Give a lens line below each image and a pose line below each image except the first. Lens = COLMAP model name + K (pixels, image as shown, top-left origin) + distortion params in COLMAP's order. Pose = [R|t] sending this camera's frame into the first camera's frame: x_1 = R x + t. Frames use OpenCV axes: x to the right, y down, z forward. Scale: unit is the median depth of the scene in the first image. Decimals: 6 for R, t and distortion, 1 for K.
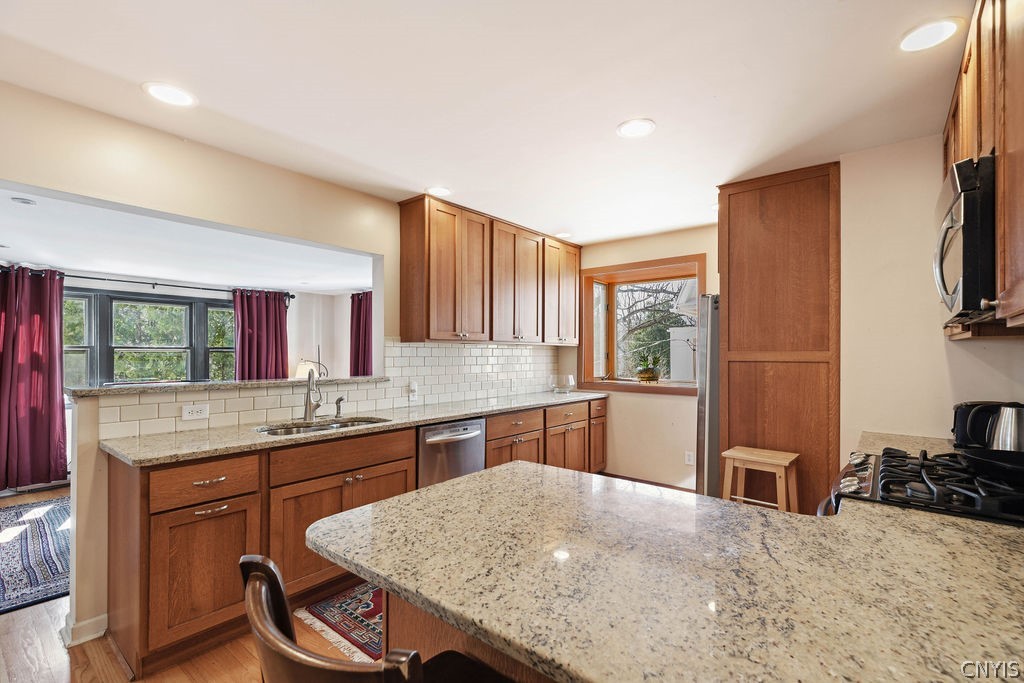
lens RADIAL K [[461.1, 0, 515.6], [0, 461.1, 349.8], [0, 0, 1]] dist [0.009437, -0.001128]
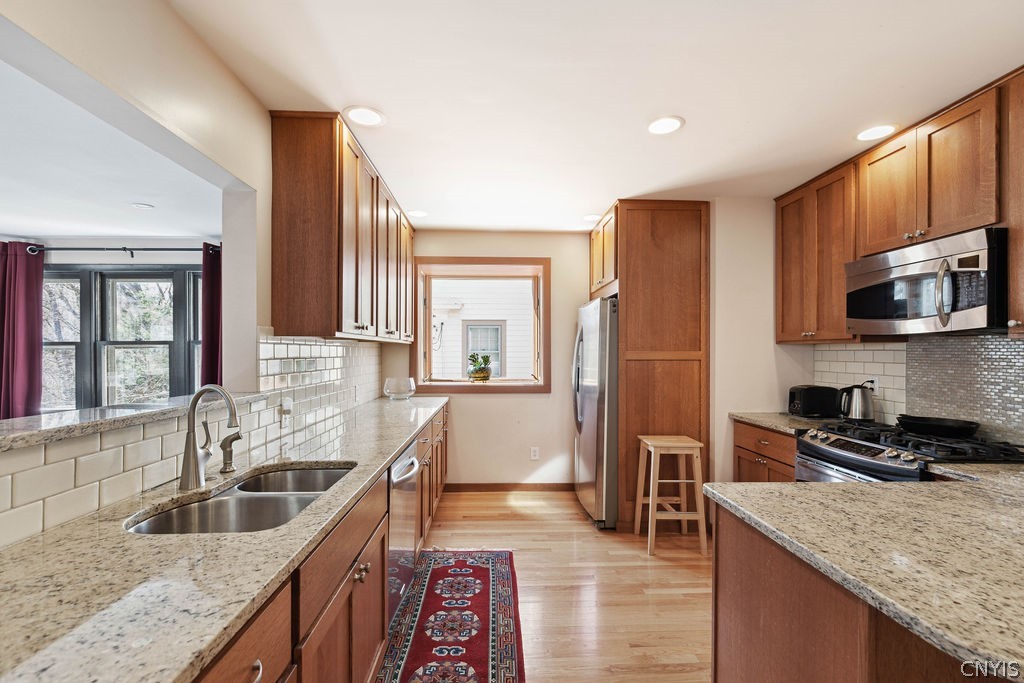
lens RADIAL K [[461.1, 0, 512.4], [0, 461.1, 349.9], [0, 0, 1]] dist [0.009437, -0.001128]
pose [[0.748088, 0.002134, 0.663597, -0.489613], [-0.005746, 0.999978, 0.003262, -0.001297], [-0.663575, -0.006253, 0.748084, 0.366324]]
